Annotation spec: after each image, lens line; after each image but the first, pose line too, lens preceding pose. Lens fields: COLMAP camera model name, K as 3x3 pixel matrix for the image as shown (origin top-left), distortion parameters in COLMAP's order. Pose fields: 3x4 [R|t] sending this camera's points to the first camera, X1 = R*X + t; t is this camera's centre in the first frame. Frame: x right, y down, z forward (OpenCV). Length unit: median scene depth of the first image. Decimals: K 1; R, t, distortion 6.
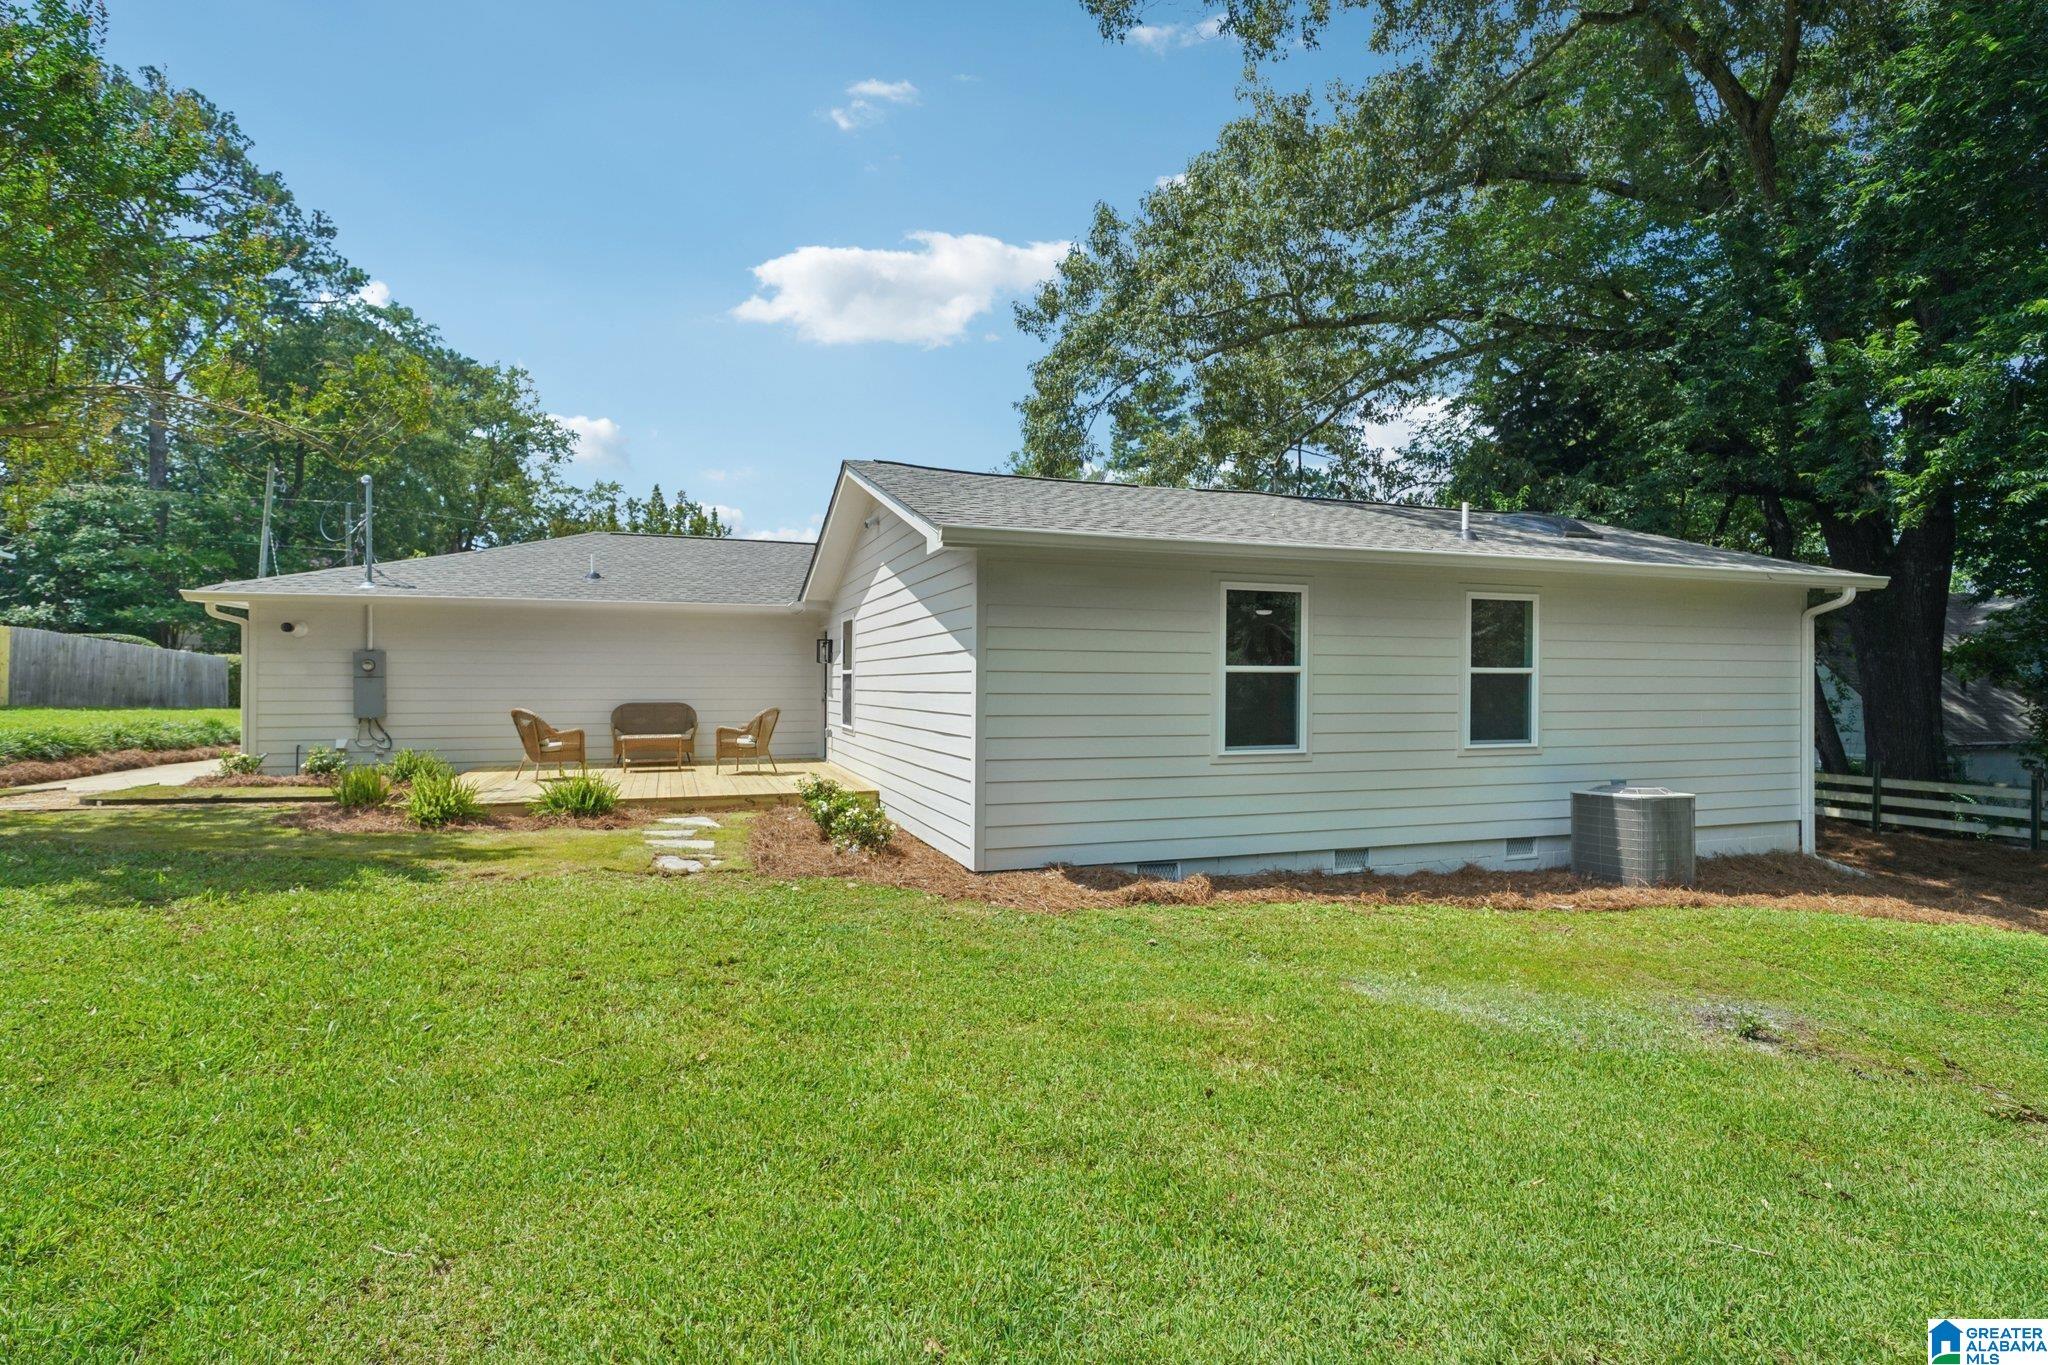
lens RADIAL K [[979.1, 0, 1010.2], [0, 979.1, 681.1], [0, 0, 1]] dist [0.008329, 0.000154]
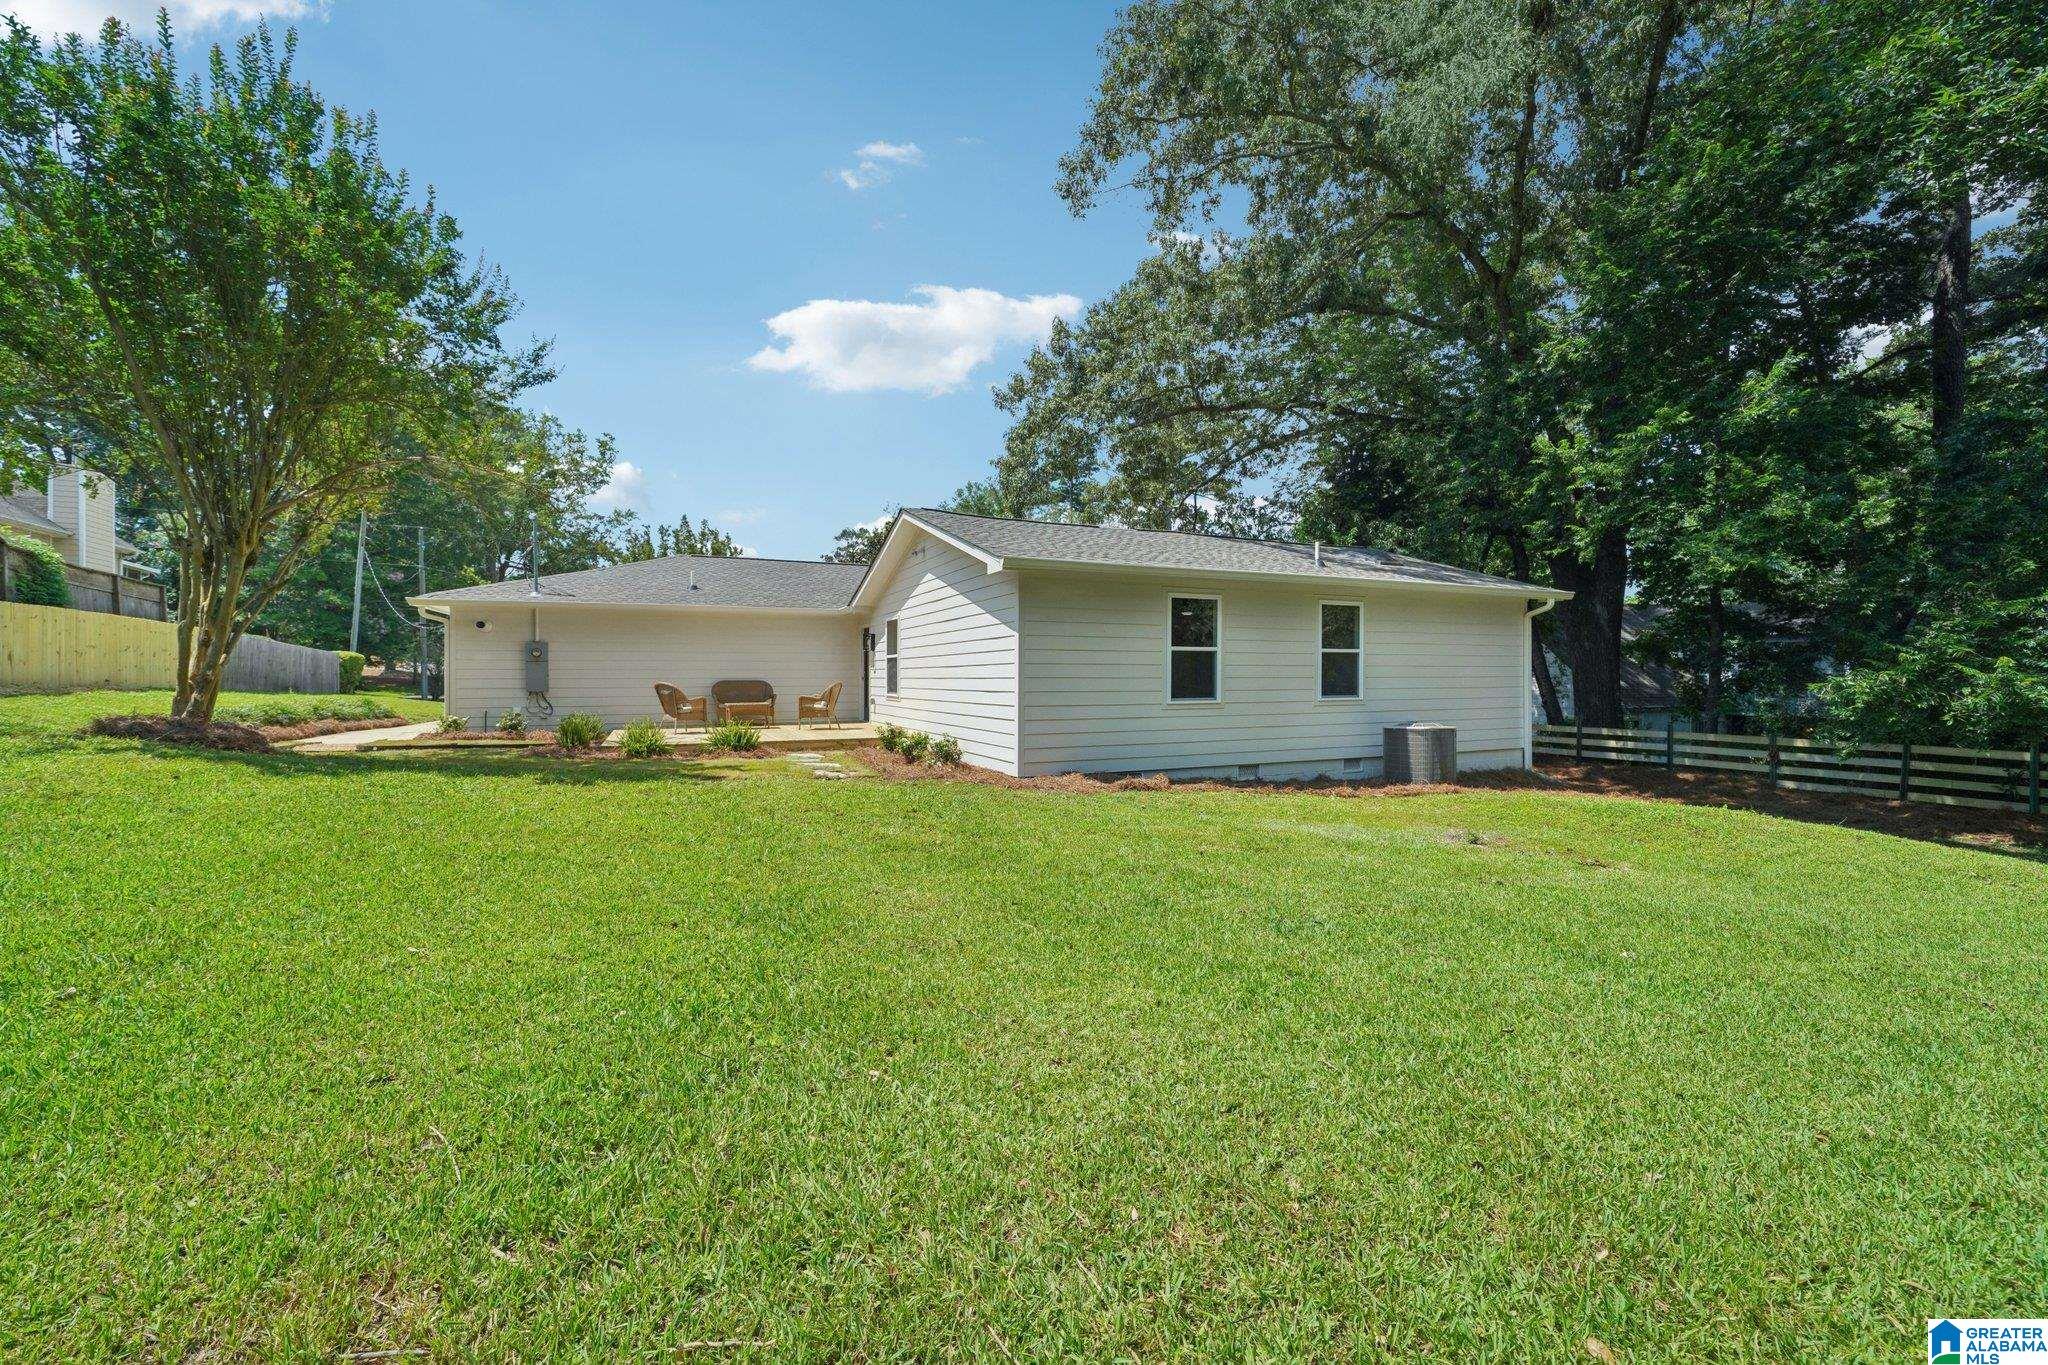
lens RADIAL K [[799.7, 0, 1013.0], [0, 799.7, 676.0], [0, 0, 1]] dist [-0.013217, 0.000030]
pose [[0.996911, -0.004683, 0.078403, -0.067113], [0.004548, 0.999988, 0.001907, 0.014095], [-0.078411, -0.001545, 0.996920, -0.127195]]
